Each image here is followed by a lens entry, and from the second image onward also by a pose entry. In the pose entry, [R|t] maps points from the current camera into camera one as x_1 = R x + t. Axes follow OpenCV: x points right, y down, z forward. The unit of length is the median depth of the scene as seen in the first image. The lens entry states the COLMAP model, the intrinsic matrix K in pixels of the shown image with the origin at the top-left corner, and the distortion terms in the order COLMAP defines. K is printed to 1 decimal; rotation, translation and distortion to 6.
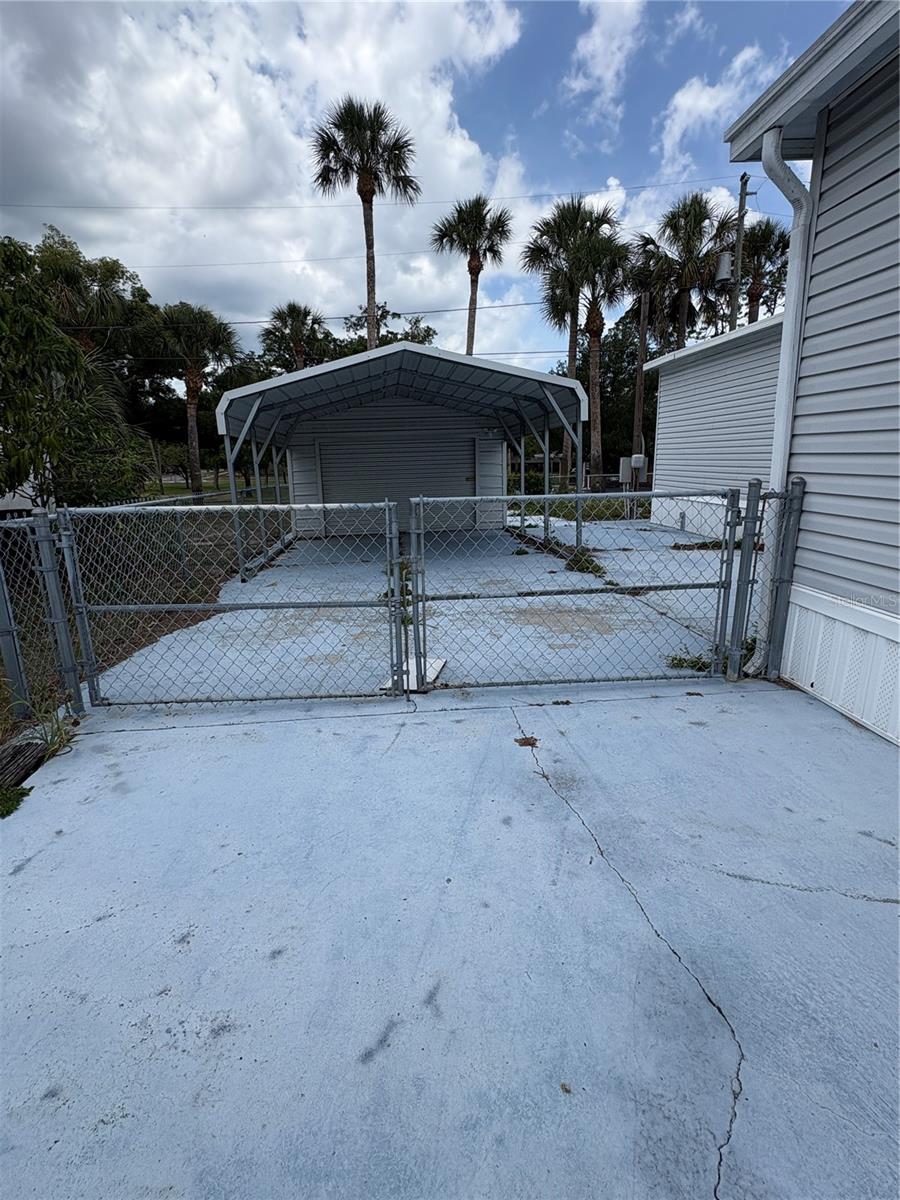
lens RADIAL K [[587.1, 0, 443.4], [0, 587.1, 604.7], [0, 0, 1]] dist [0.000642, 0.000180]
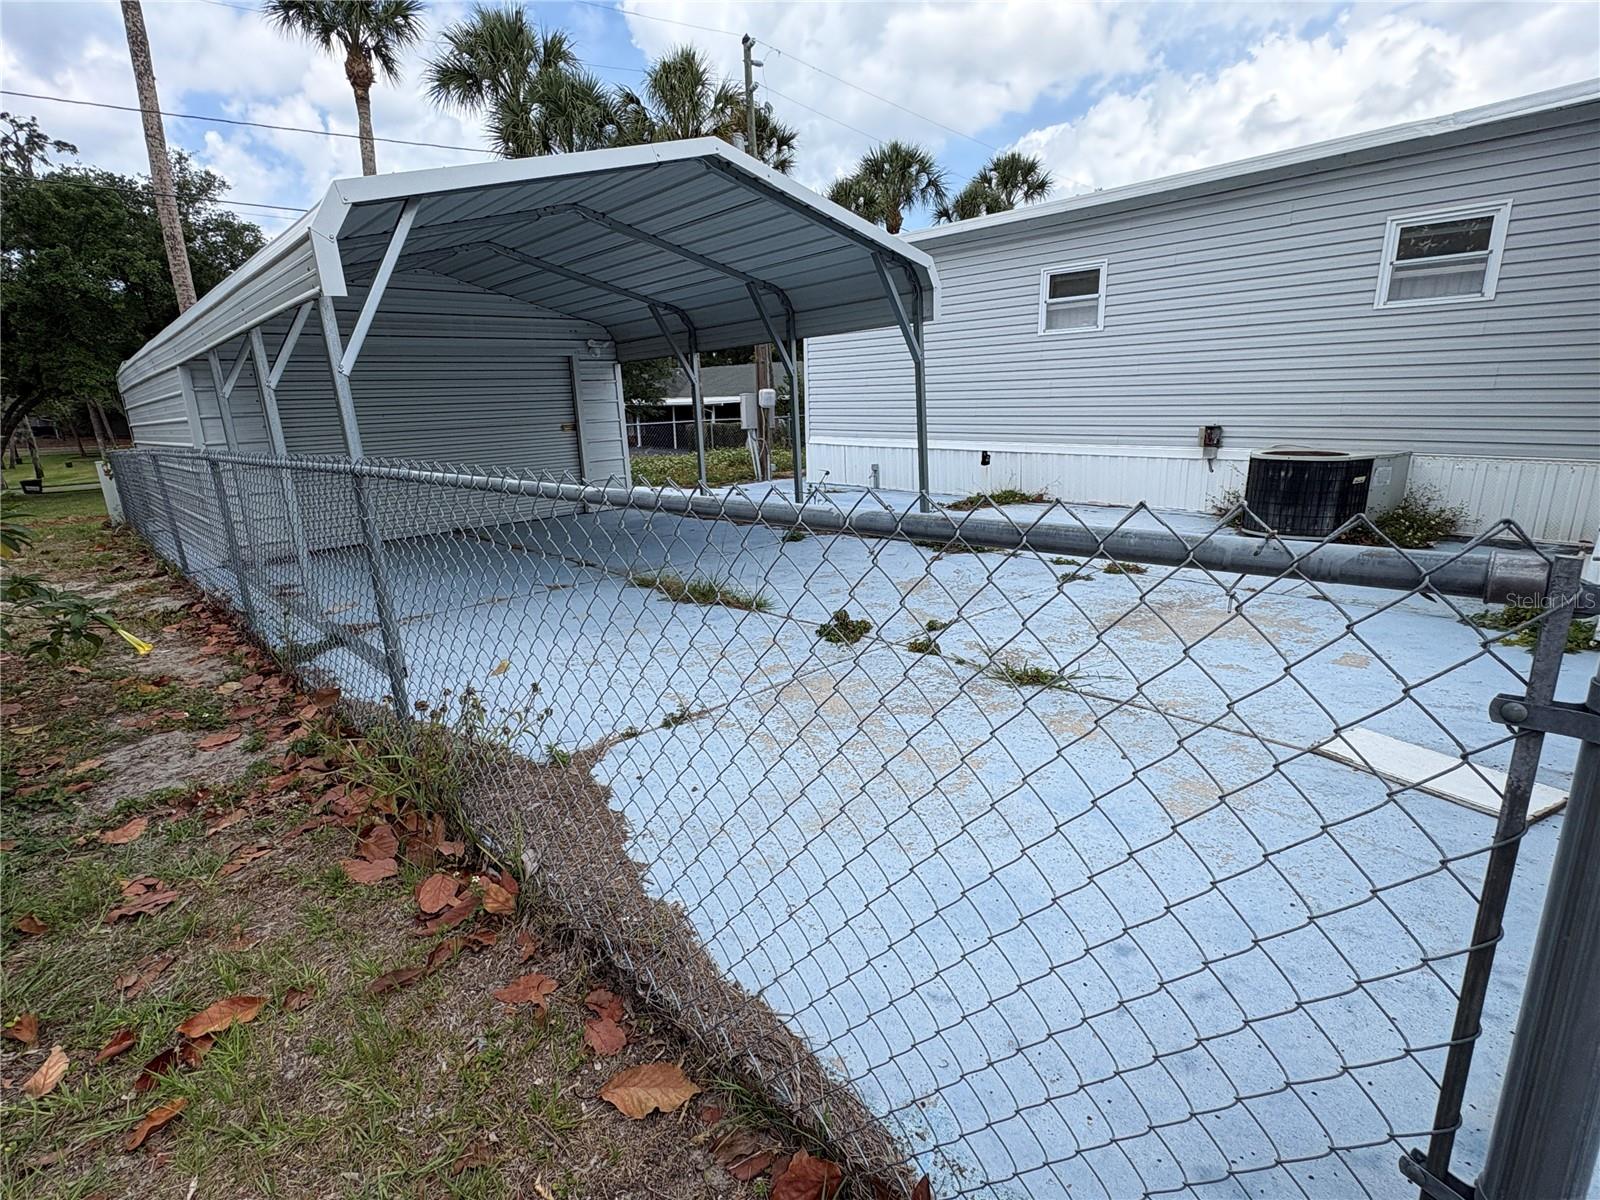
lens RADIAL K [[782.8, 0, 794.2], [0, 782.8, 604.2], [0, 0, 1]] dist [0.000642, 0.000180]
pose [[0.785580, -0.157312, 0.598429, -0.270937], [0.159116, 0.985977, 0.050312, -0.044479], [-0.597952, 0.055696, 0.799595, 0.253879]]
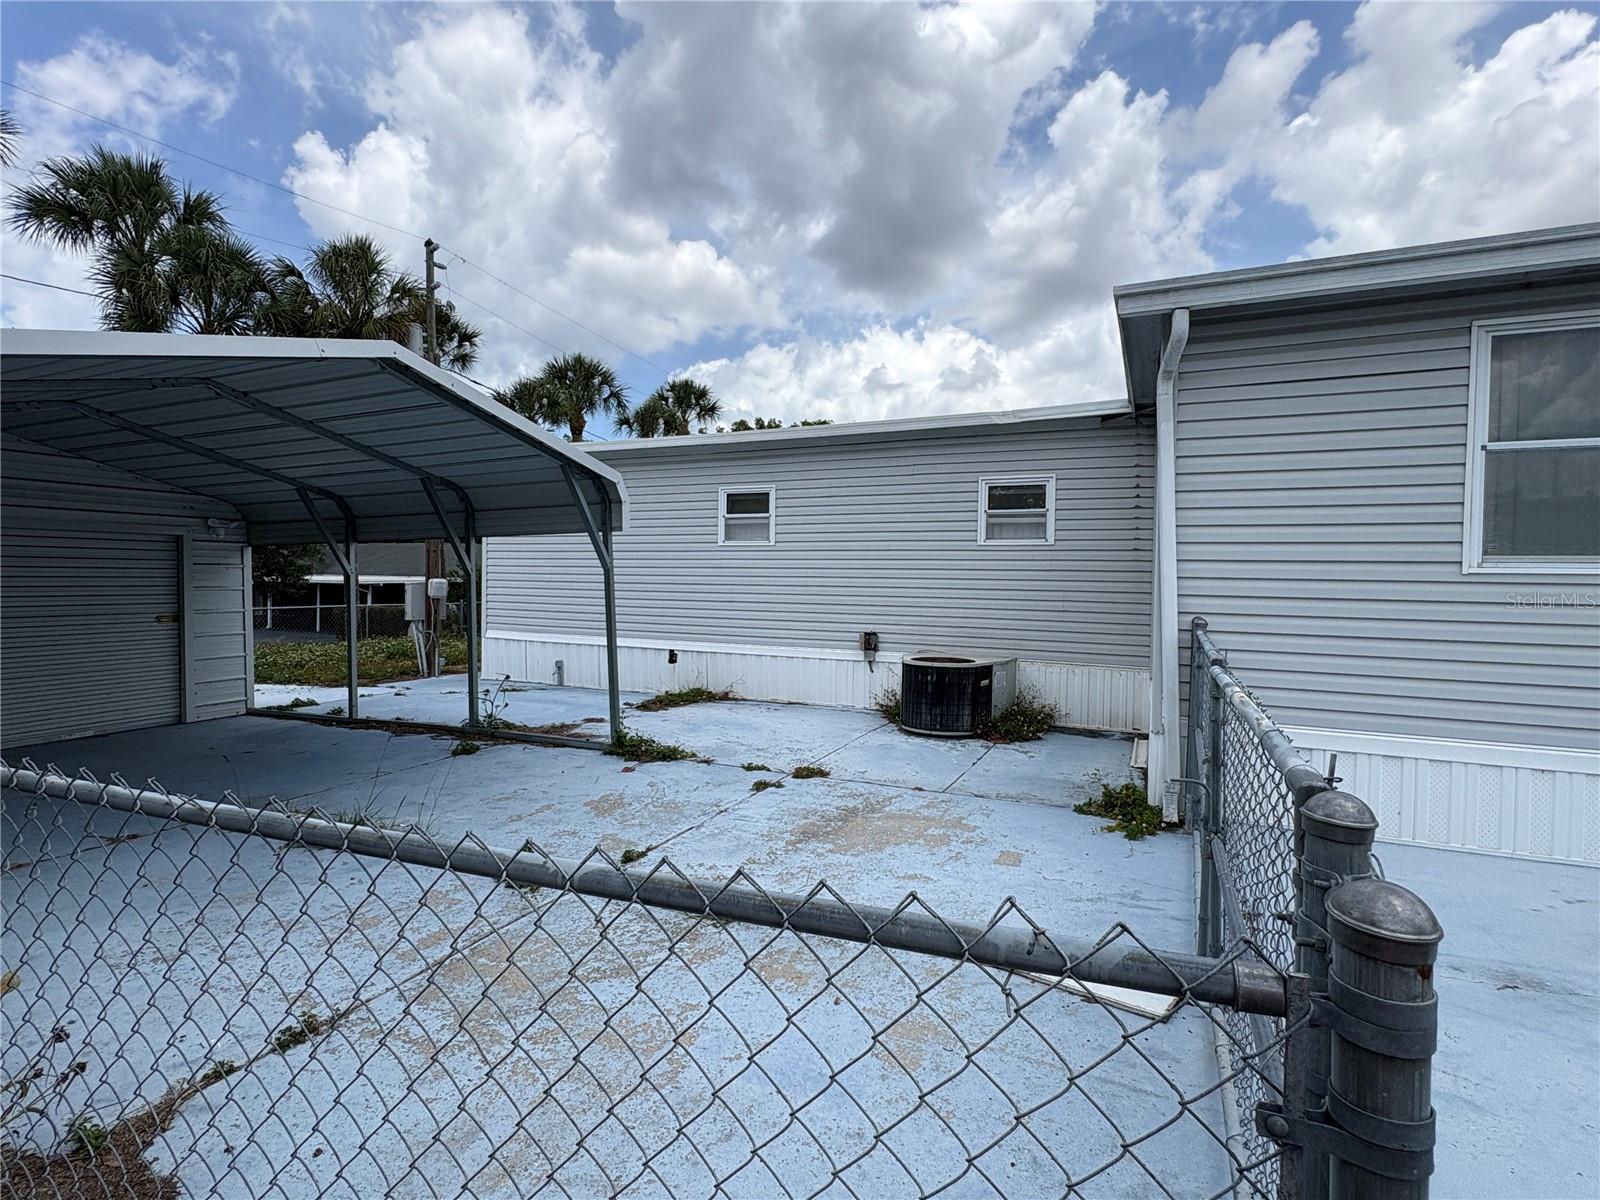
lens RADIAL K [[782.8, 0, 802.3], [0, 782.8, 598.0], [0, 0, 1]] dist [0.000642, 0.000180]
pose [[0.477770, 0.010308, 0.878424, -0.265255], [0.188078, 0.975546, -0.113742, -0.061906], [-0.858116, 0.219555, 0.464148, 0.262461]]
